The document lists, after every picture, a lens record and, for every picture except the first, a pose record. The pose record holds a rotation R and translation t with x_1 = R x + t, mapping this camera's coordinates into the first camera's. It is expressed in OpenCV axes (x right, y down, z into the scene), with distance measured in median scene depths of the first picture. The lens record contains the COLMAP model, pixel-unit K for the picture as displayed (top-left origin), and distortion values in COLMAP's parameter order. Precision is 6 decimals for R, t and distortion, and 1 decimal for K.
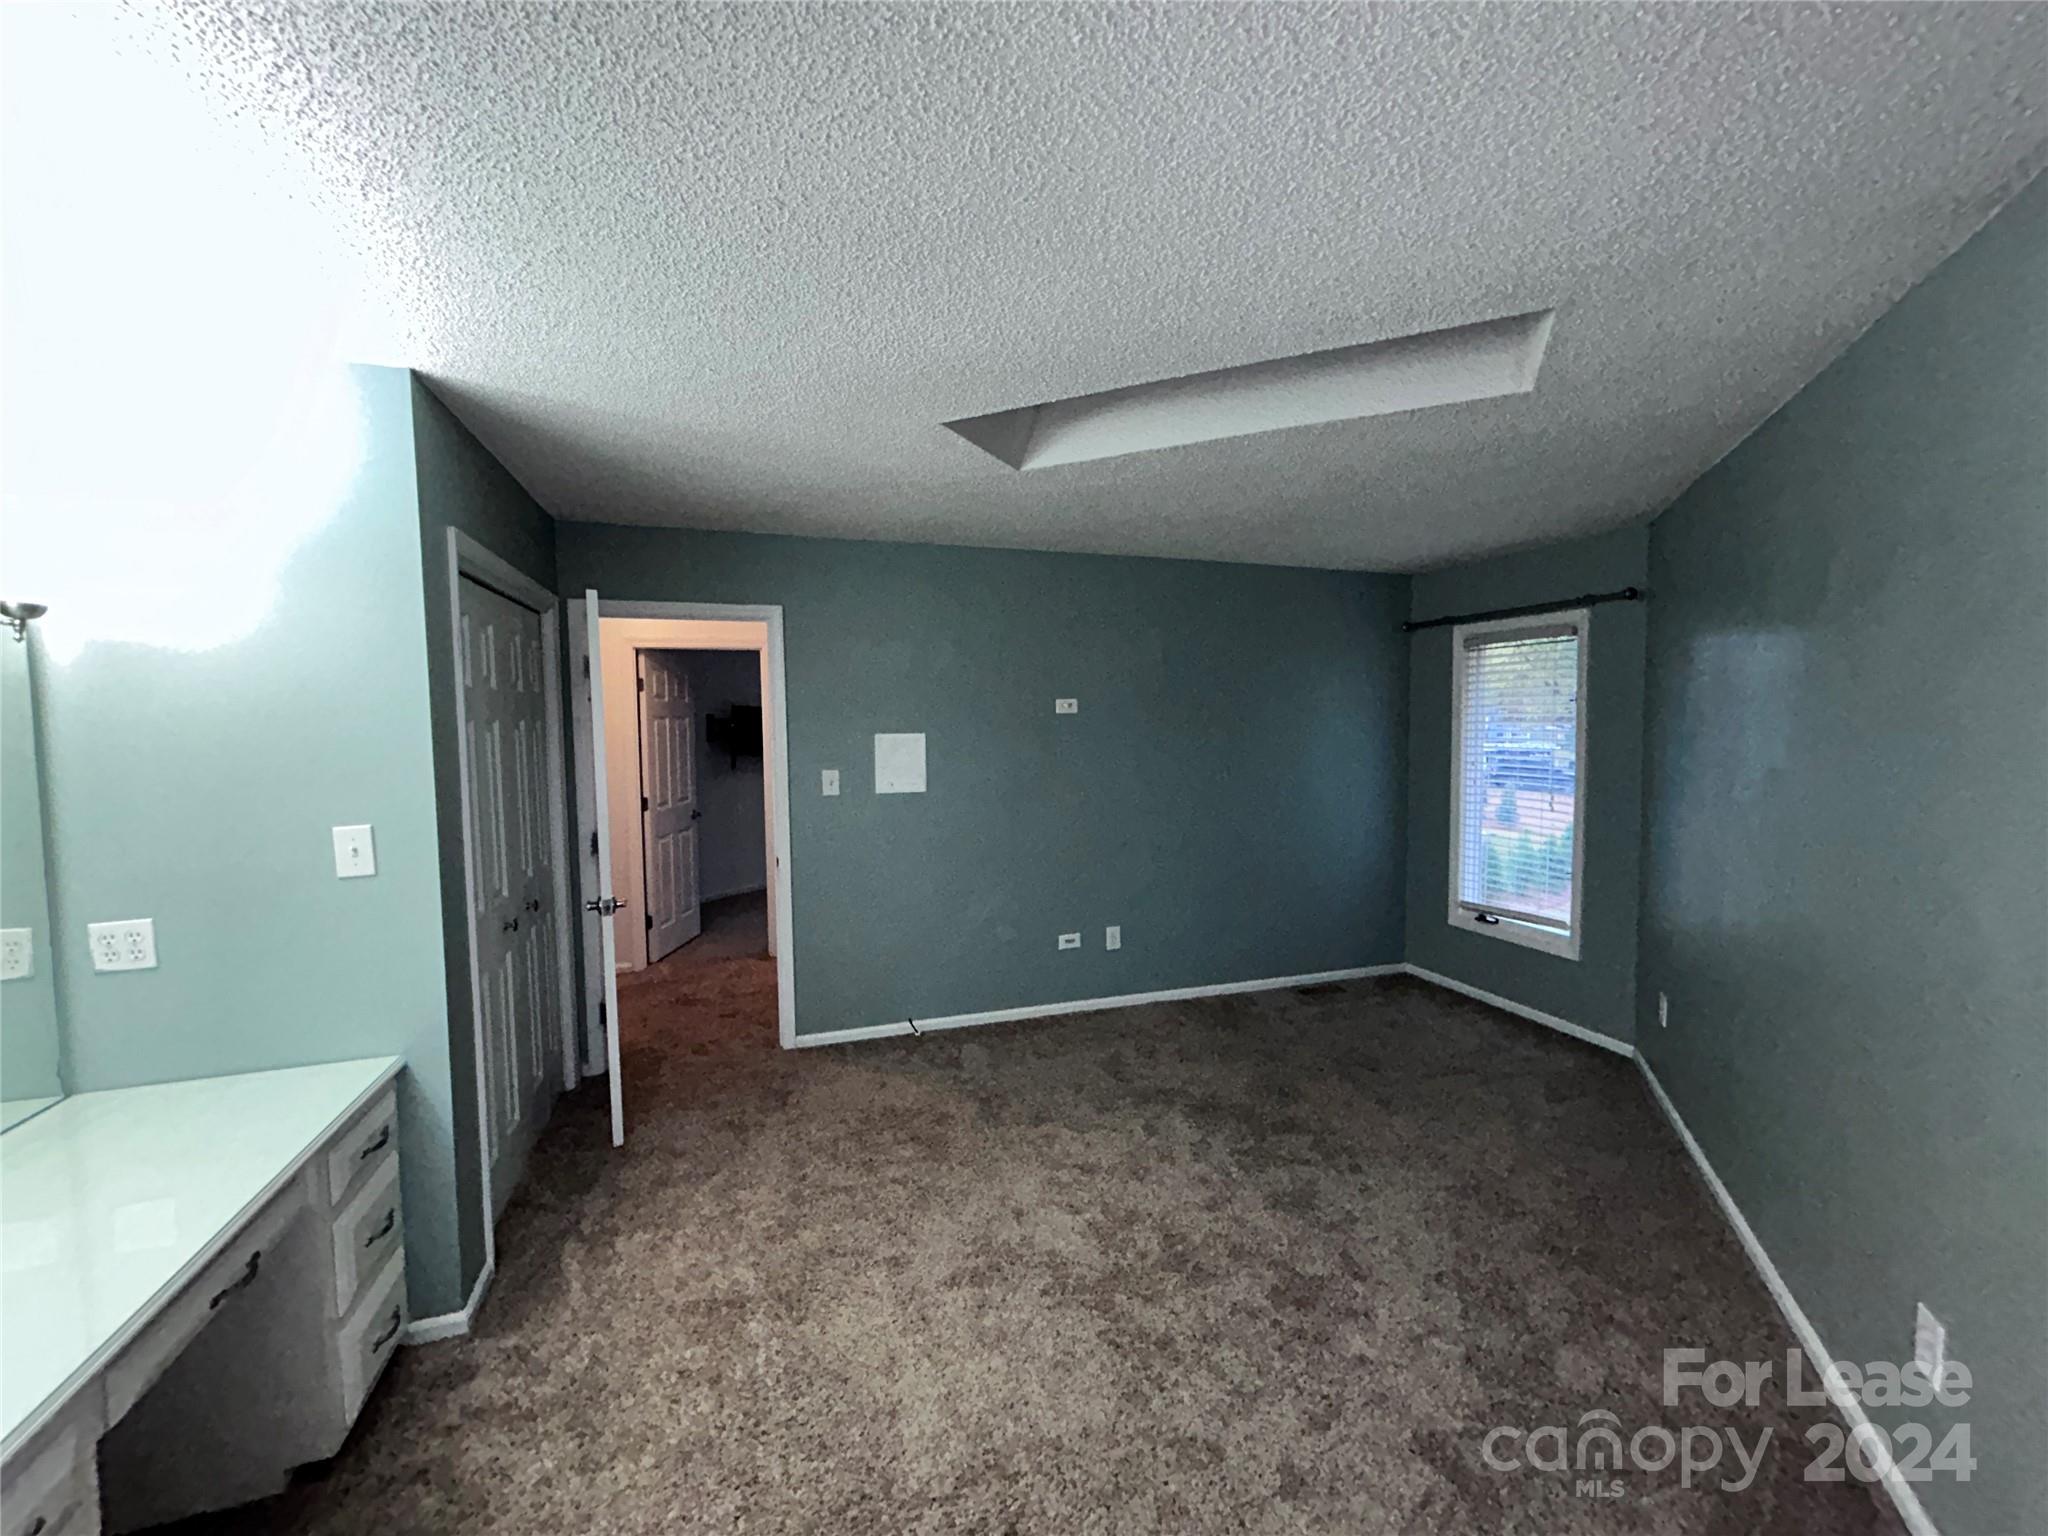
lens RADIAL K [[828.6, 0, 1024.0], [0, 828.6, 768.0], [0, 0, 1]] dist [-0.000460, -0.000054]
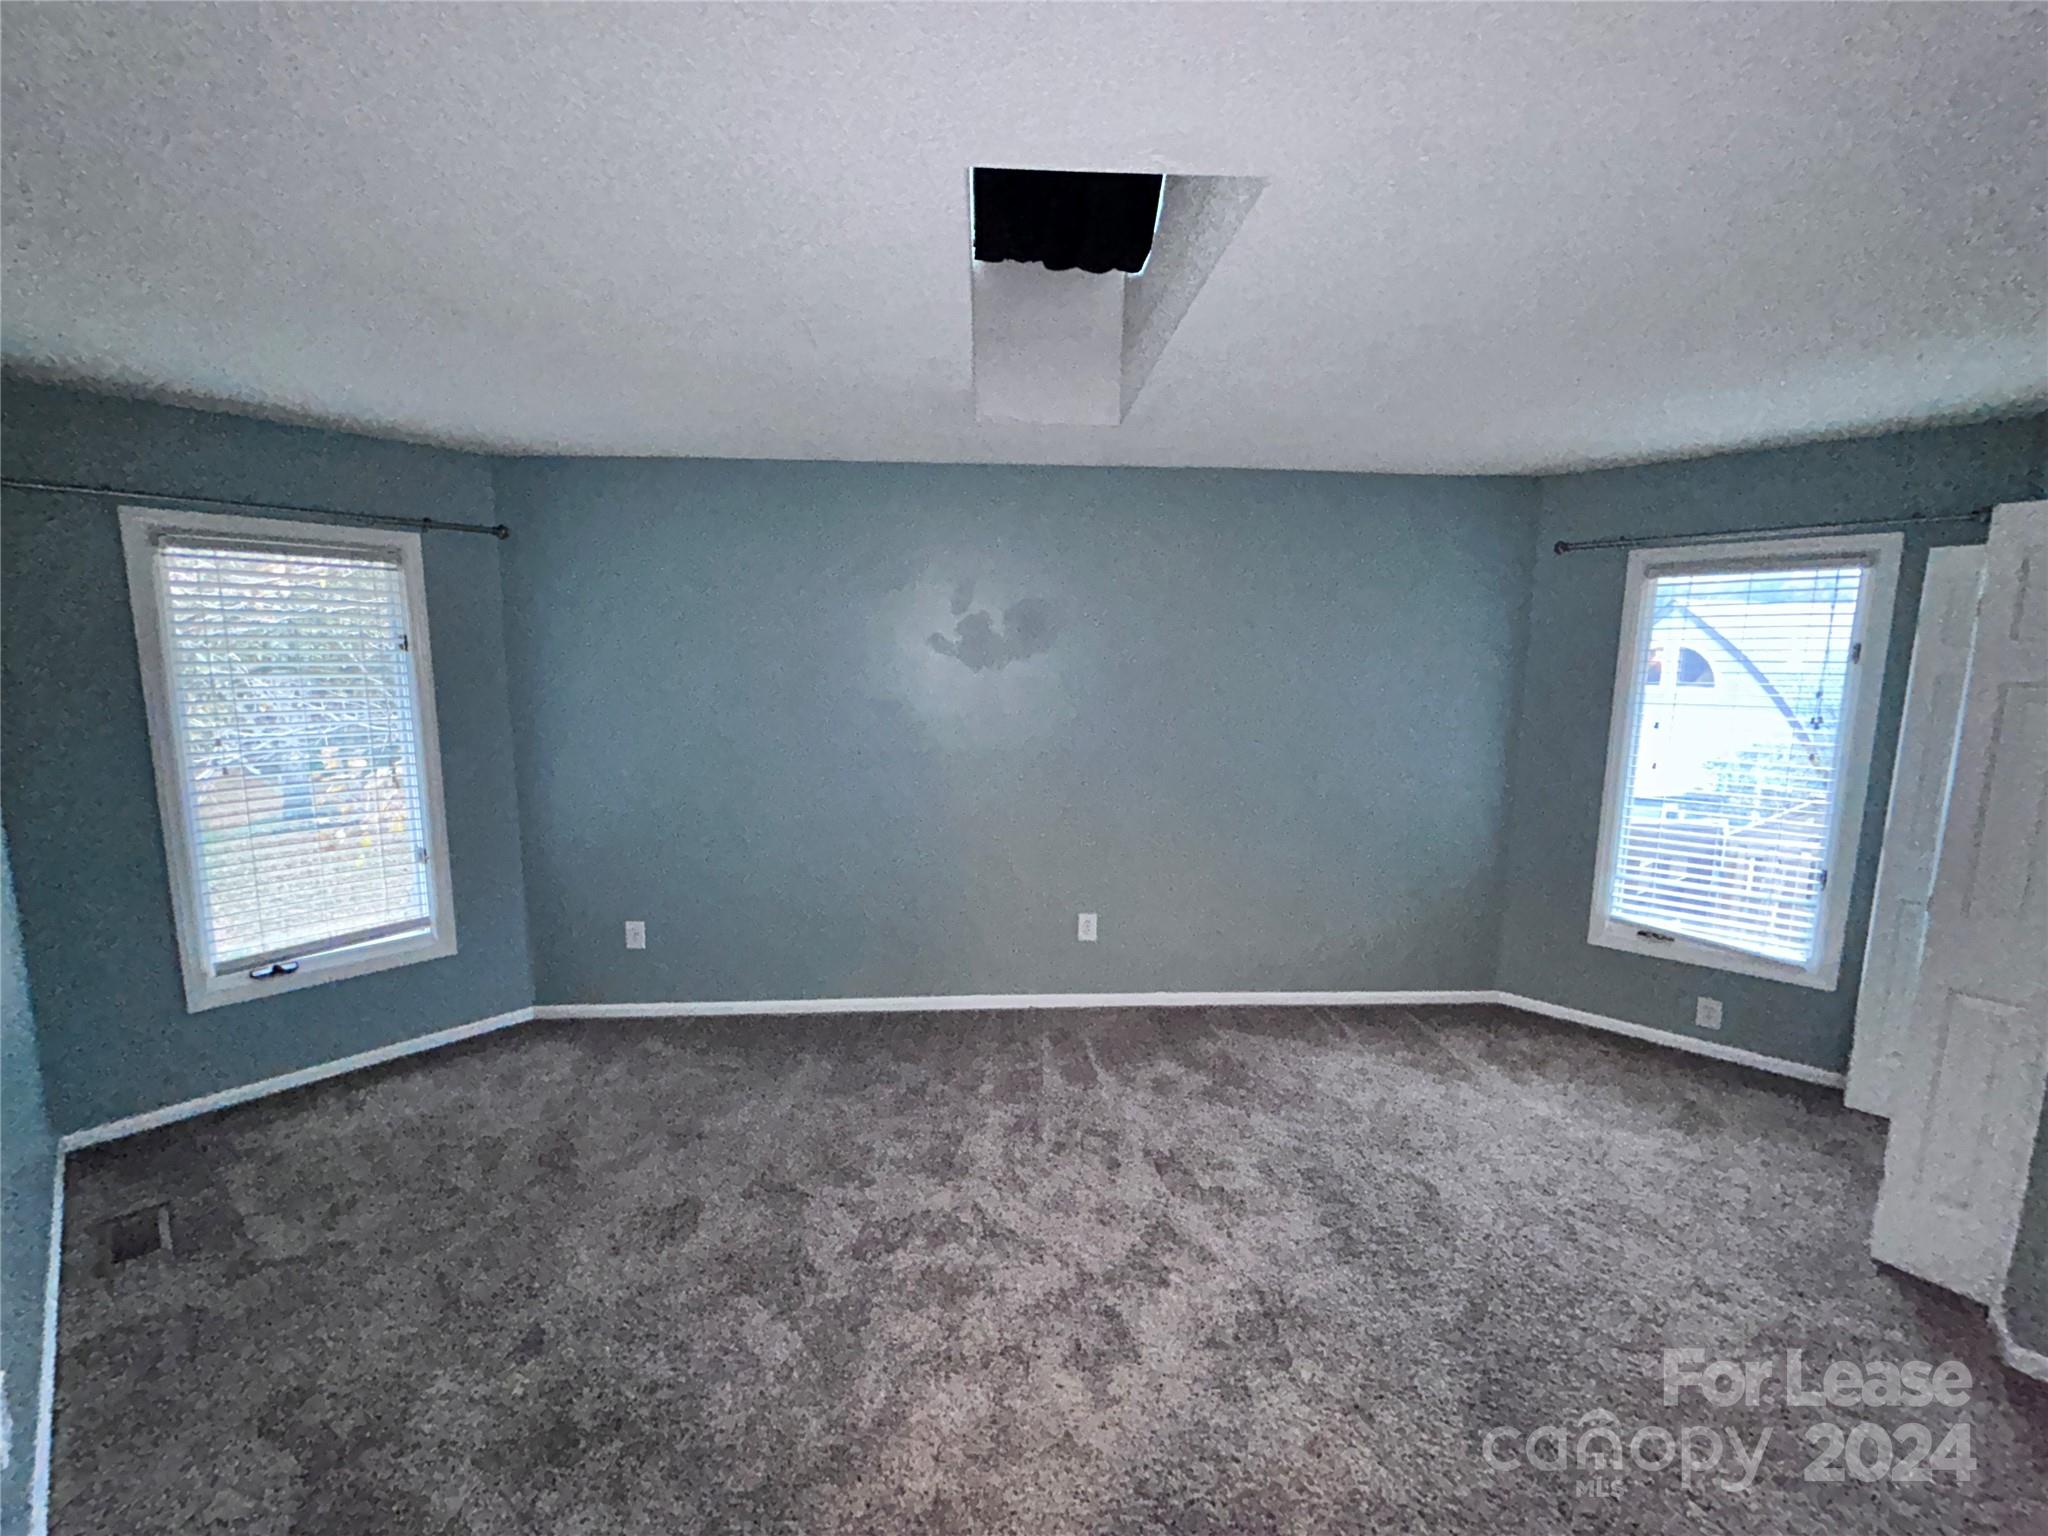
lens RADIAL K [[828.6, 0, 1024.0], [0, 828.6, 768.0], [0, 0, 1]] dist [-0.000460, -0.000054]
pose [[-0.488506, -0.114217, 0.865053, -0.312780], [0.047692, 0.986419, 0.157174, -0.058378], [-0.871256, 0.118036, -0.476424, 0.810837]]
